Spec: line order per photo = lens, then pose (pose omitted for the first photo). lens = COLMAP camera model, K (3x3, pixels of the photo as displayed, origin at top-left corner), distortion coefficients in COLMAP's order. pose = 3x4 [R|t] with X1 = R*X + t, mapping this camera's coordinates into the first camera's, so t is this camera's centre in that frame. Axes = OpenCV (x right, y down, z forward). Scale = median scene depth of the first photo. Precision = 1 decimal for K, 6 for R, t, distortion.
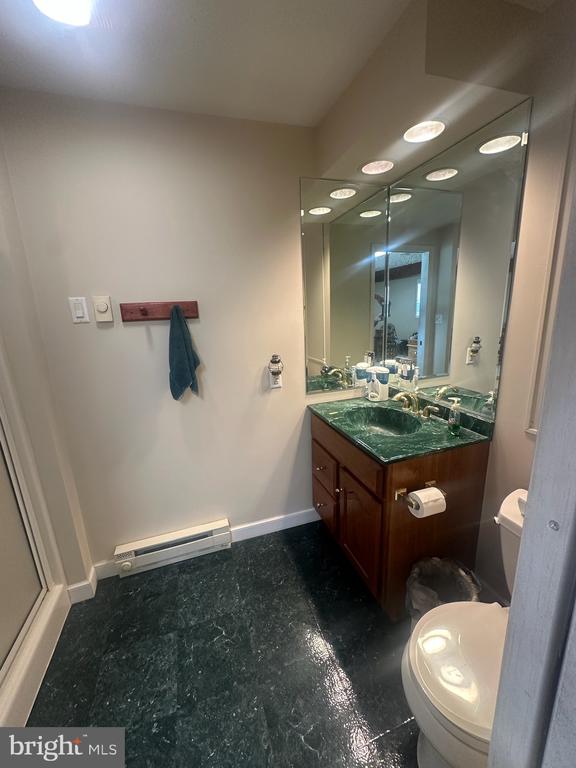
lens RADIAL K [[306.3, 0, 286.8], [0, 306.3, 382.0], [0, 0, 1]] dist [-0.005631, 0.002639]
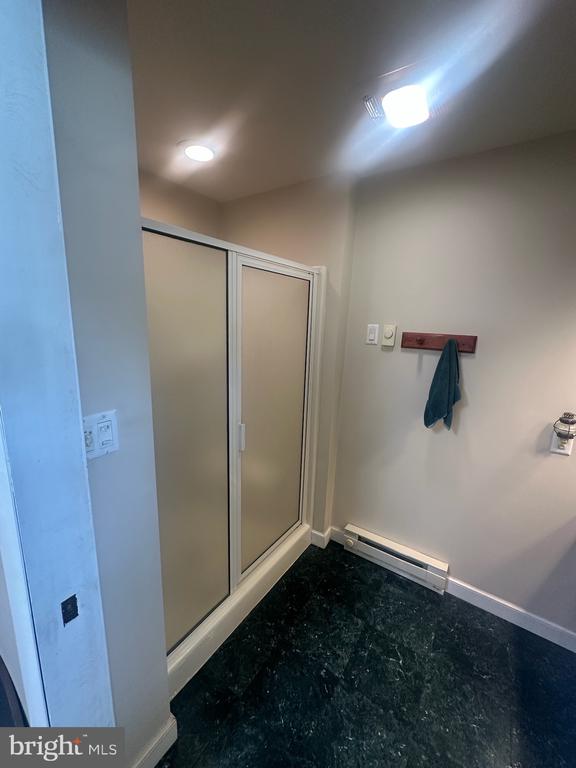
lens RADIAL K [[306.3, 0, 290.1], [0, 306.3, 383.2], [0, 0, 1]] dist [-0.005631, 0.002639]
pose [[0.609347, 0.227767, -0.759486, 0.111176], [-0.249036, 0.964359, 0.089402, -0.059712], [0.752780, 0.134662, 0.644351, -0.046021]]
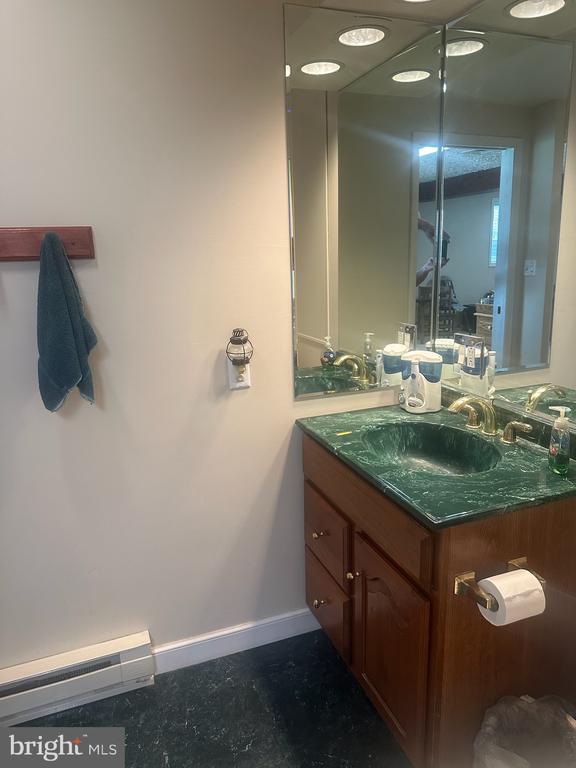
lens RADIAL K [[540.6, 0, 286.7], [0, 540.6, 377.0], [0, 0, 1]] dist [0.066881, -0.092071]
pose [[0.999044, 0.002923, 0.043618, 0.008387], [-0.002744, 0.999988, -0.004159, 0.002530], [-0.043630, 0.004035, 0.999040, 0.026624]]
